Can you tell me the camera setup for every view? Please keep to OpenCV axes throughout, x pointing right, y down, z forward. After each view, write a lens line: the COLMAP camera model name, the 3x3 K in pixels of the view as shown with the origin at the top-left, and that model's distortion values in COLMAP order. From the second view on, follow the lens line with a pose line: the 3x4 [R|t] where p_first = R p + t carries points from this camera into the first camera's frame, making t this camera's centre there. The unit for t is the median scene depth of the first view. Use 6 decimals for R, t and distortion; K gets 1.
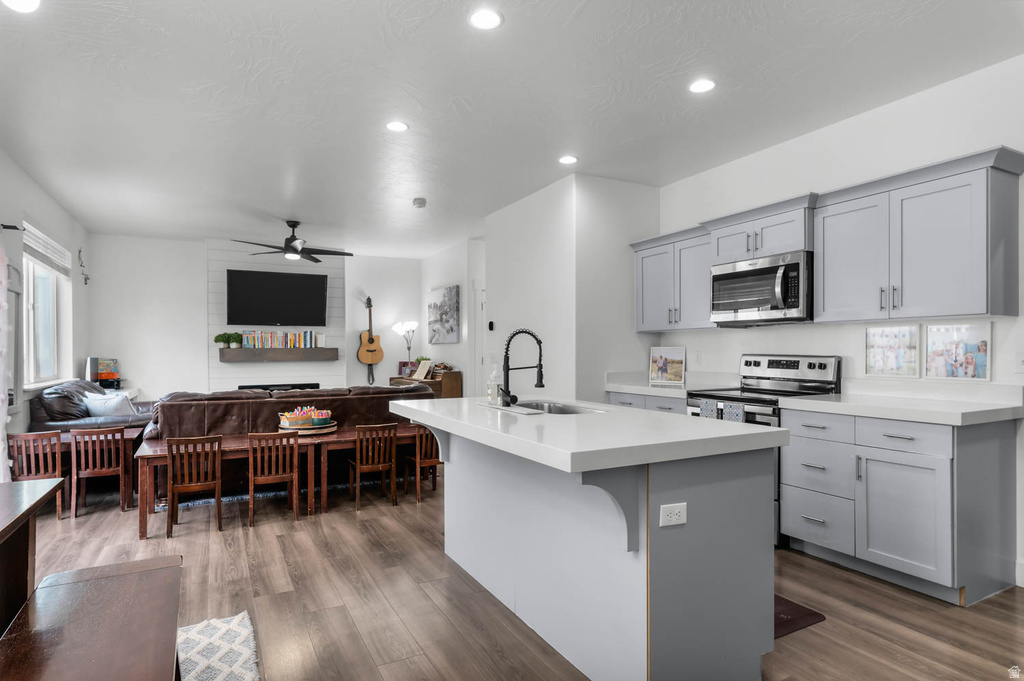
lens RADIAL K [[563.8, 0, 512.0], [0, 563.8, 340.5], [0, 0, 1]] dist [0.028460, 0.000390]
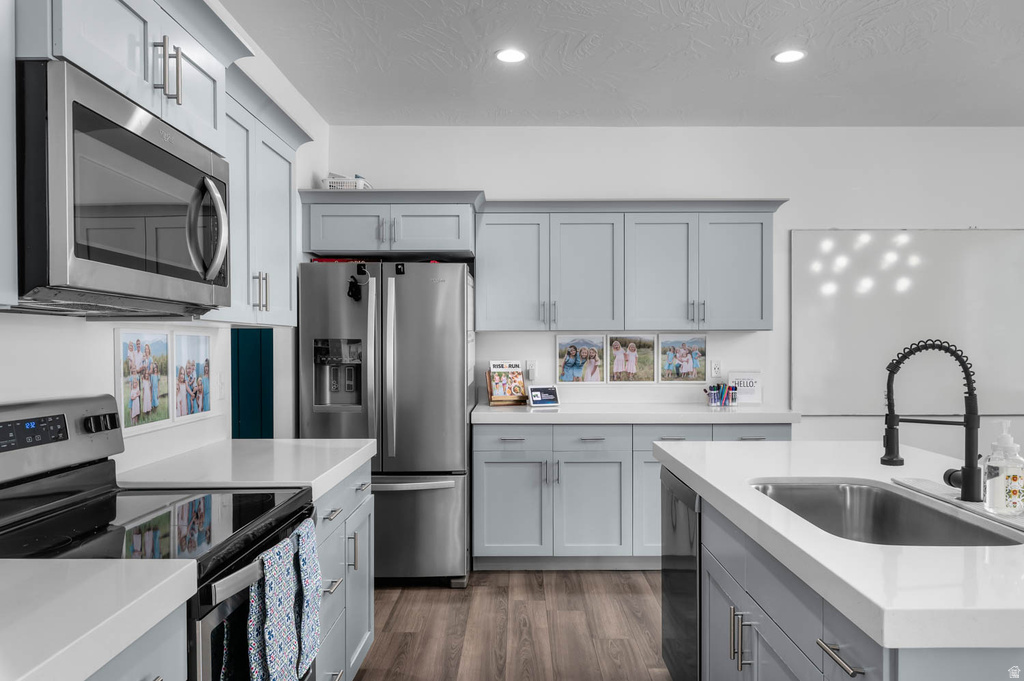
lens RADIAL K [[736.6, 0, 512.0], [0, 736.6, 340.5], [0, 0, 1]] dist [-0.010986, -0.002375]
pose [[-0.882483, 0.005931, 0.470306, 0.015174], [-0.005489, 0.999723, -0.022906, -0.001396], [-0.470312, -0.022796, -0.882206, 0.660660]]
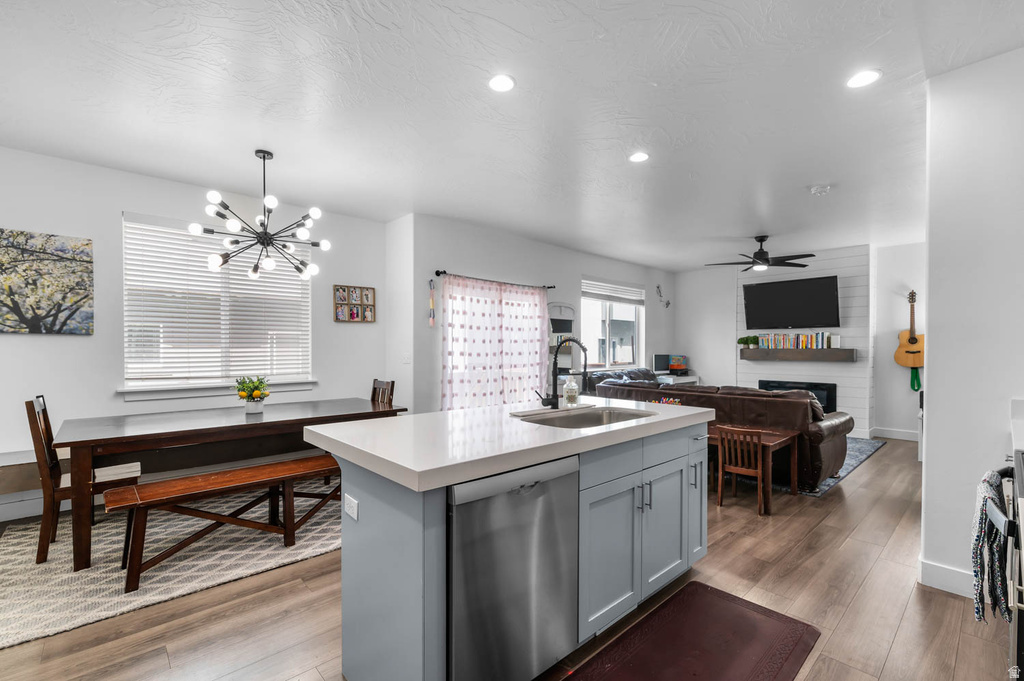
lens RADIAL K [[448.1, 0, 519.2], [0, 448.1, 350.4], [0, 0, 1]] dist [0.007796, -0.000567]
pose [[0.262337, 0.010559, -0.964919, 0.308994], [0.013595, 0.999800, 0.014637, -0.003541], [0.964881, -0.016958, 0.262141, 0.271198]]
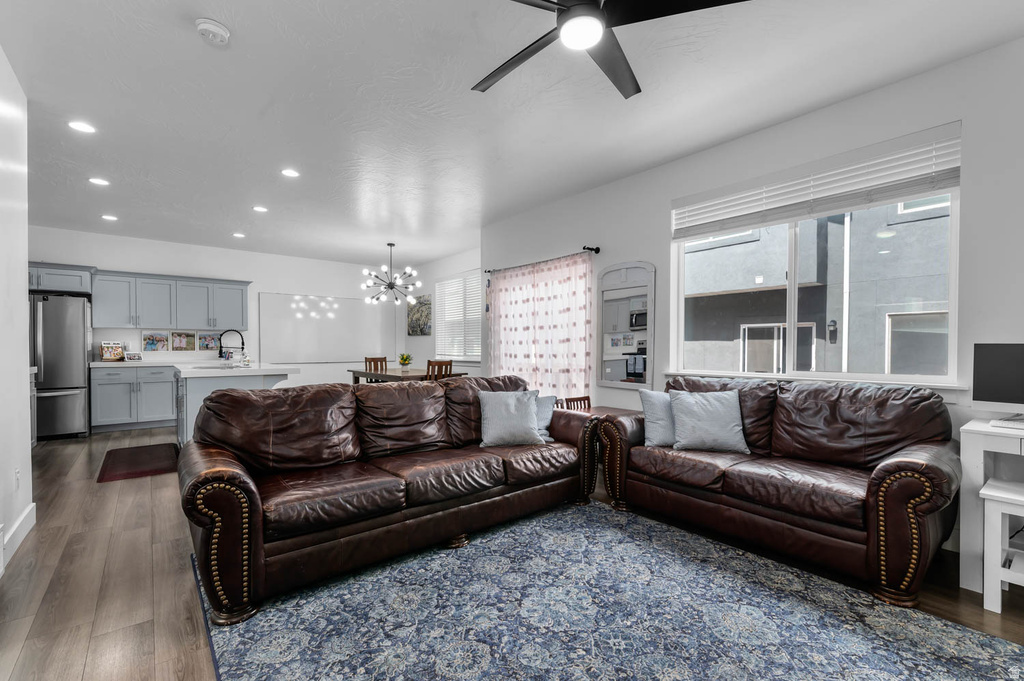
lens RADIAL K [[448.1, 0, 519.2], [0, 448.1, 350.4], [0, 0, 1]] dist [0.007796, -0.000567]
pose [[-0.978278, 0.004763, -0.207242, -0.258312], [0.007141, 0.999917, -0.010729, 0.032495], [0.207173, -0.011976, -0.978231, 1.096064]]
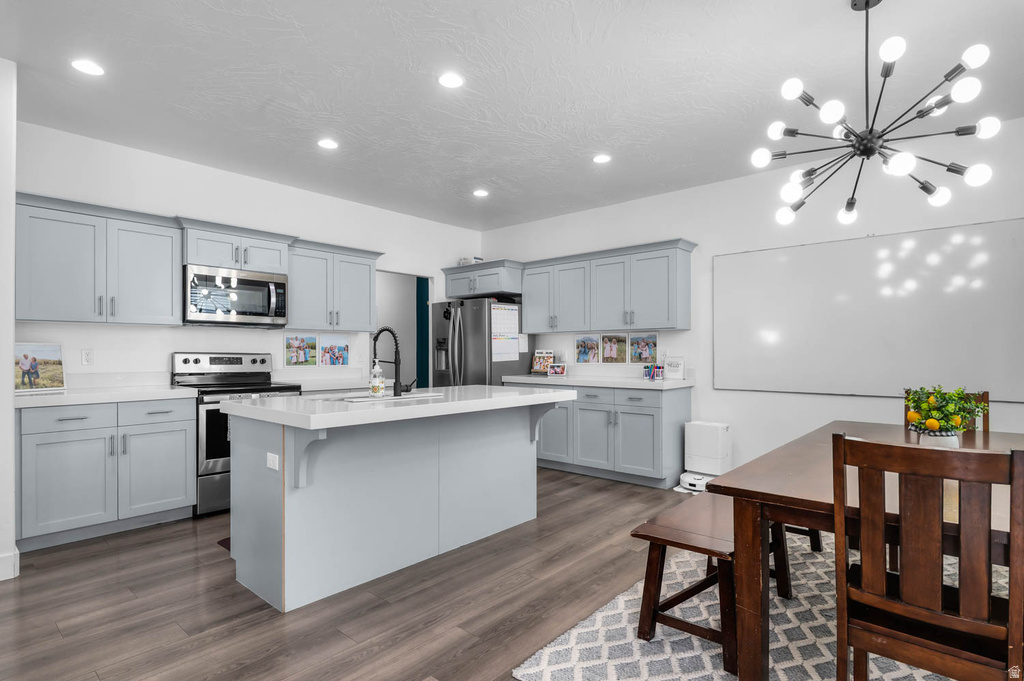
lens RADIAL K [[525.7, 0, 516.1], [0, 525.7, 349.5], [0, 0, 1]] dist [0.021240, -0.000464]
pose [[-0.358958, 0.009590, 0.933304, -0.402842], [-0.016213, 0.999732, -0.016509, 0.014256], [-0.933213, -0.021058, -0.358707, 0.441803]]
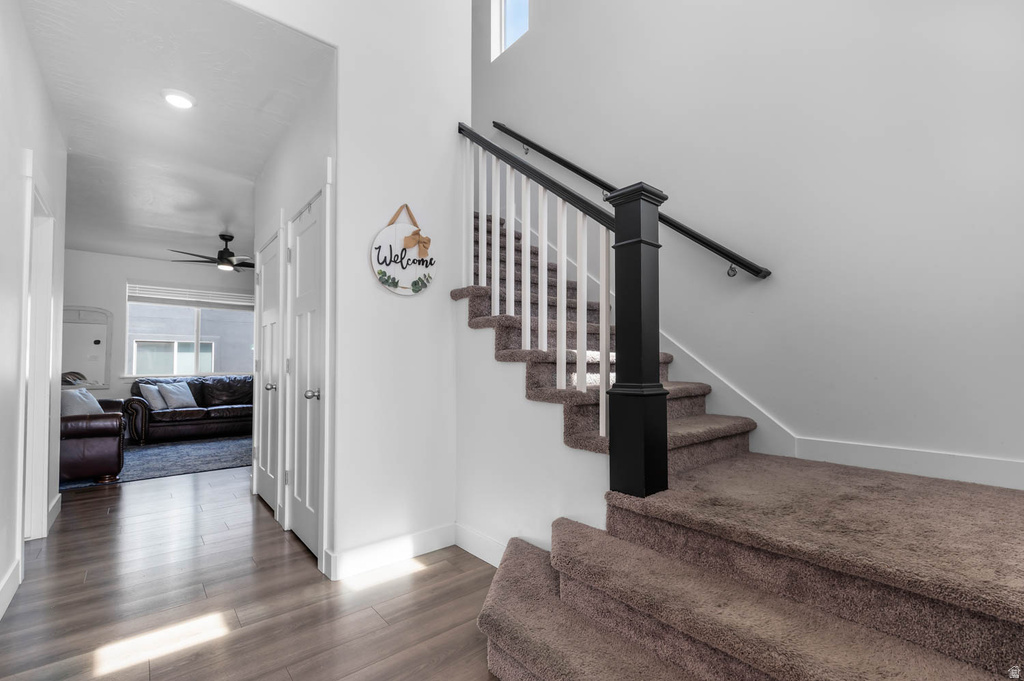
lens RADIAL K [[448.1, 0, 519.2], [0, 448.1, 350.4], [0, 0, 1]] dist [0.007796, -0.000567]
pose [[0.216300, -0.018927, -0.976144, 0.493011], [0.014892, 0.999760, -0.016085, 0.026343], [0.976213, -0.011058, 0.216530, 1.197055]]
